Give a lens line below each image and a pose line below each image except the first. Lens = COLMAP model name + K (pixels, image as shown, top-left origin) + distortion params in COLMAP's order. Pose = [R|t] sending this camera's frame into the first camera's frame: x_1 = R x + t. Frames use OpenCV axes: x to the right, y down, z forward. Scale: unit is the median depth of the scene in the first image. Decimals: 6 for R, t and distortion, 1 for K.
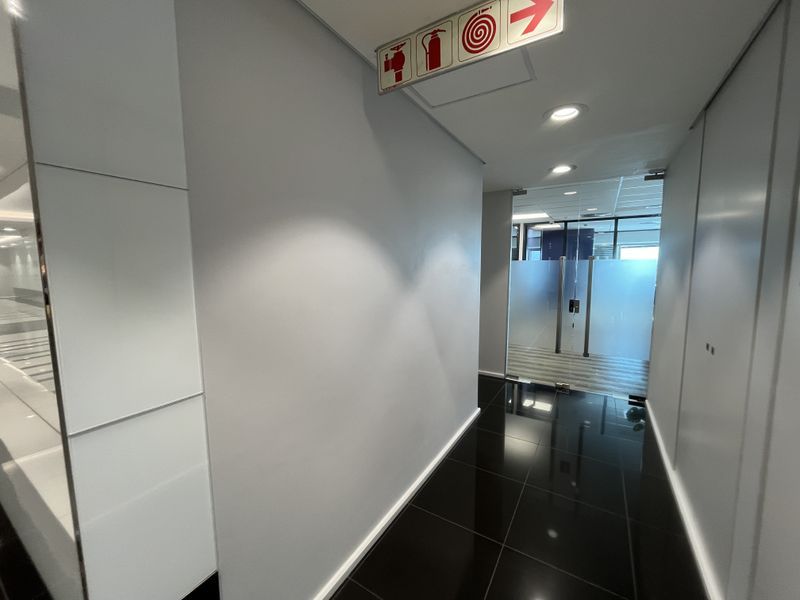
lens RADIAL K [[324.3, 0, 398.7], [0, 324.3, 302.7], [0, 0, 1]] dist [-0.003096, 0.000460]
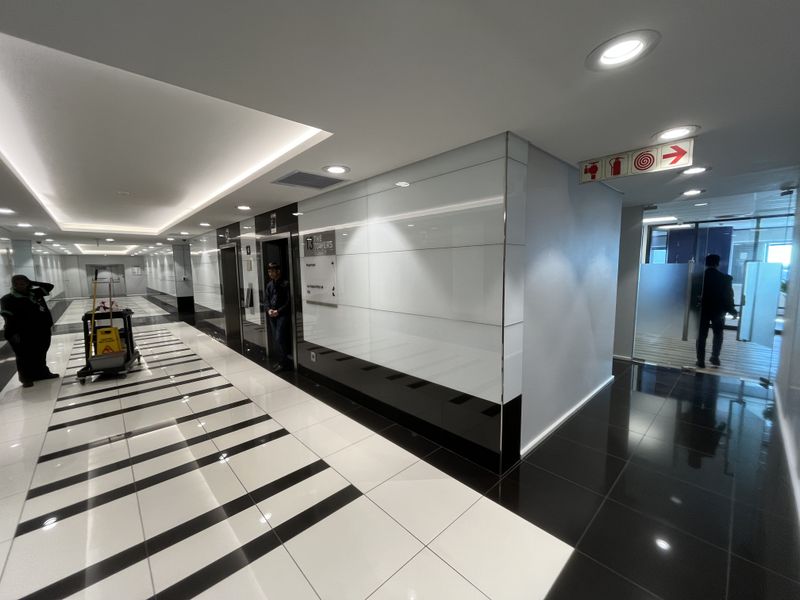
lens RADIAL K [[324.3, 0, 400.8], [0, 324.3, 296.4], [0, 0, 1]] dist [-0.003096, 0.000460]
pose [[0.964762, 0.025695, -0.261865, -0.200923], [-0.028064, 0.999592, -0.005310, 0.025682], [0.261622, 0.012472, 0.965090, -0.407043]]
